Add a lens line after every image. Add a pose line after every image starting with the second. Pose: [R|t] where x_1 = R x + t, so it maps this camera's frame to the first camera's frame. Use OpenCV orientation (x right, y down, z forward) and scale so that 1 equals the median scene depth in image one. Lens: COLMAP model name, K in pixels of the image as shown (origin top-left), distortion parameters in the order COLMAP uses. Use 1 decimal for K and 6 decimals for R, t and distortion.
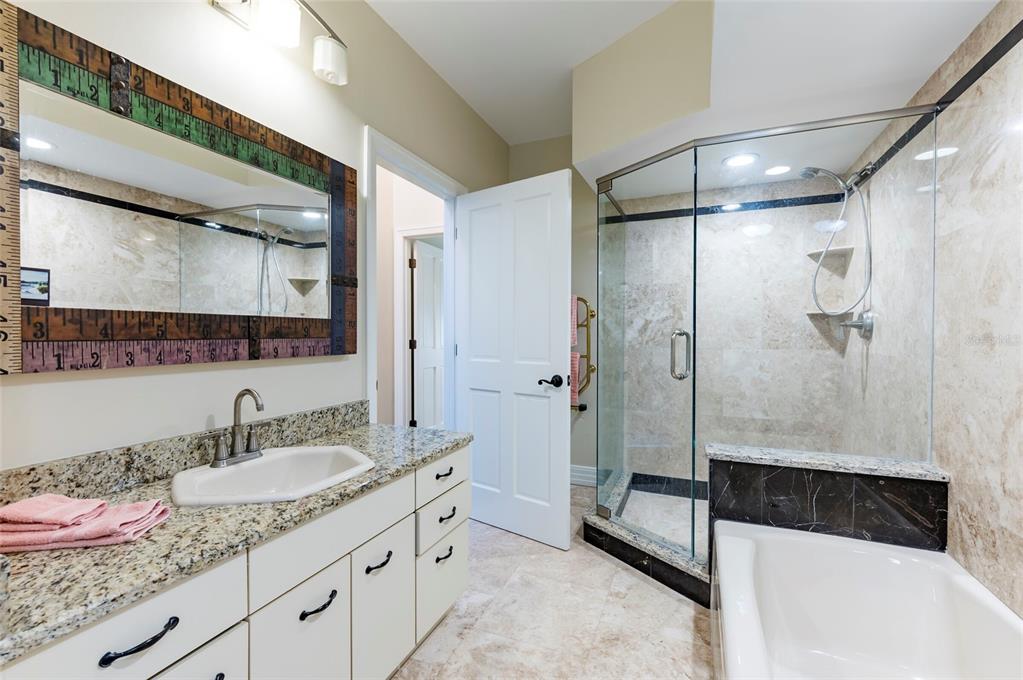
lens RADIAL K [[447.2, 0, 513.9], [0, 447.2, 338.9], [0, 0, 1]] dist [0.001790, -0.000345]
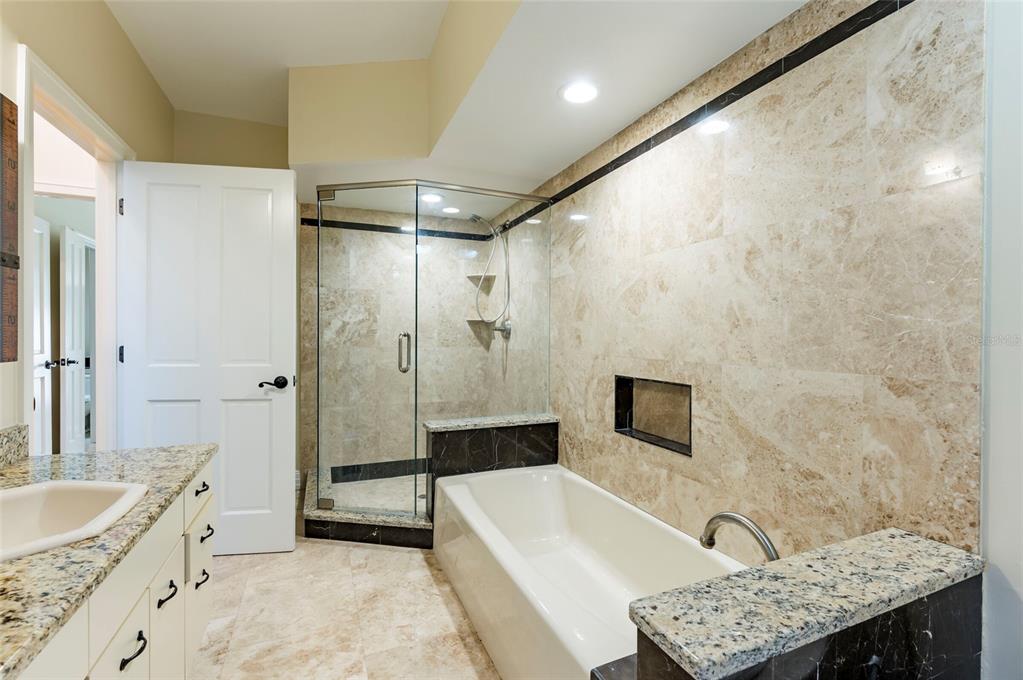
lens RADIAL K [[447.2, 0, 510.7], [0, 447.2, 338.9], [0, 0, 1]] dist [0.001790, -0.000345]
pose [[0.709101, -0.002603, 0.705102, -0.263985], [0.003889, 0.999992, -0.000219, 0.000706], [-0.705096, 0.002897, 0.709106, -0.061286]]
